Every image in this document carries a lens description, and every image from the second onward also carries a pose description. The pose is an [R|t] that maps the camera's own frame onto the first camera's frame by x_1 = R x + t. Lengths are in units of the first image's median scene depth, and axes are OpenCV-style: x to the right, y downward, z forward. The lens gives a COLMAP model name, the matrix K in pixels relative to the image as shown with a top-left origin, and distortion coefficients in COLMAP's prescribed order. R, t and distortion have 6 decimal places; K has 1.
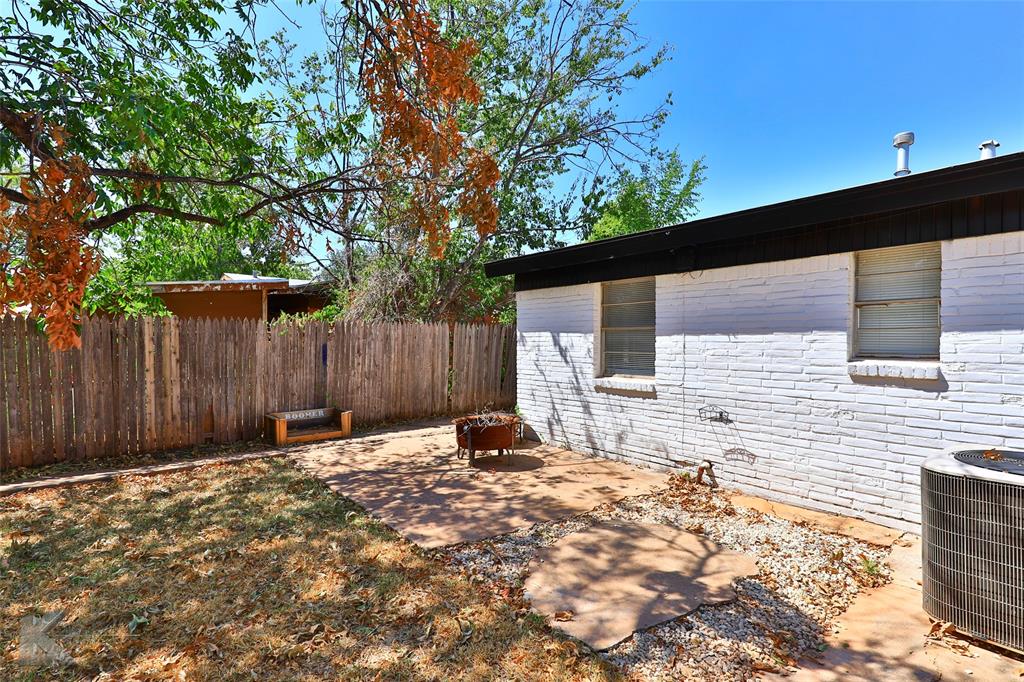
lens RADIAL K [[485.0, 0, 507.3], [0, 485.0, 344.2], [0, 0, 1]] dist [0.021523, -0.006265]
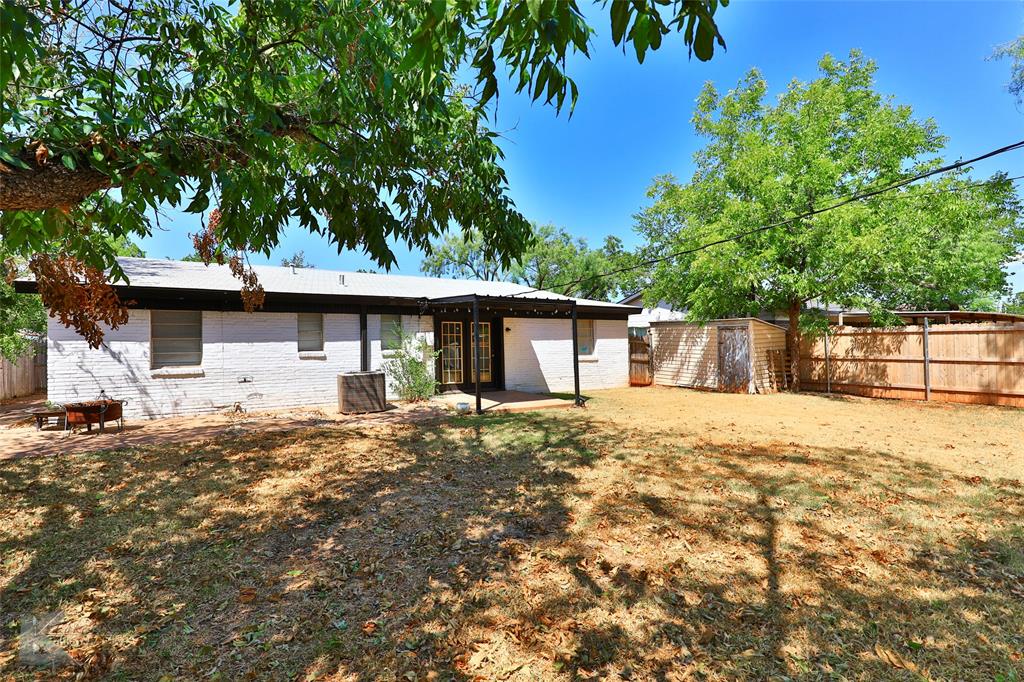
lens RADIAL K [[485.0, 0, 504.0], [0, 485.0, 345.4], [0, 0, 1]] dist [0.021523, -0.006265]
pose [[0.110725, -0.003827, 0.993844, -1.275262], [0.019332, 0.999812, 0.001696, 0.008853], [-0.993663, 0.019025, 0.110779, -0.318404]]
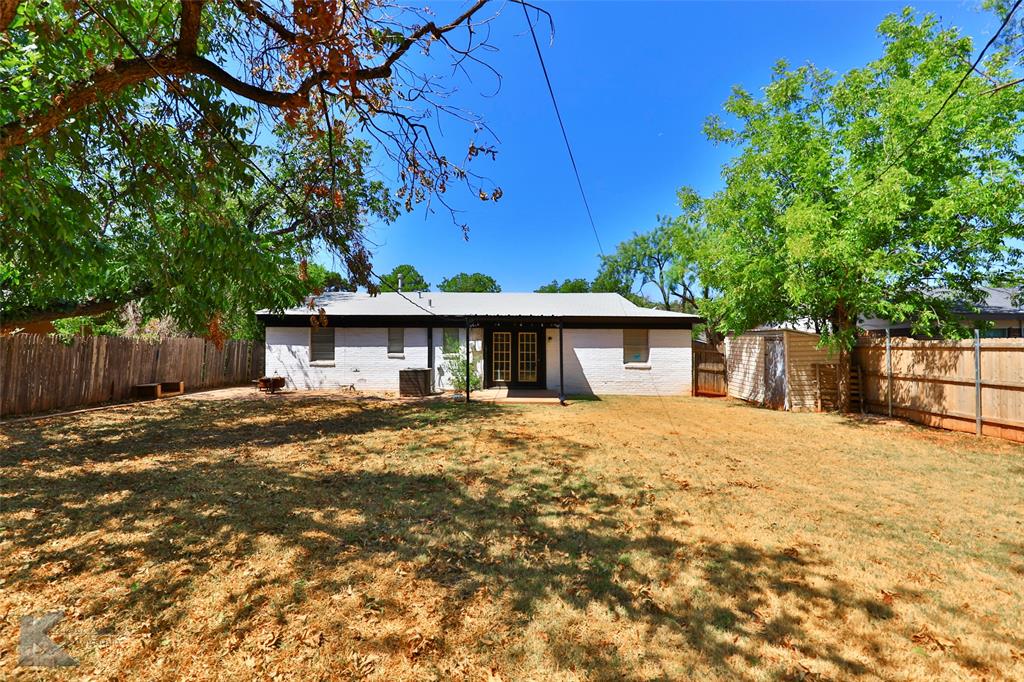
lens RADIAL K [[485.0, 0, 511.9], [0, 485.0, 342.3], [0, 0, 1]] dist [0.021523, -0.006265]
pose [[0.623675, 0.012091, 0.781590, -1.267920], [-0.000372, 0.999885, -0.015172, -0.000647], [-0.781684, 0.009172, 0.623608, -1.629156]]
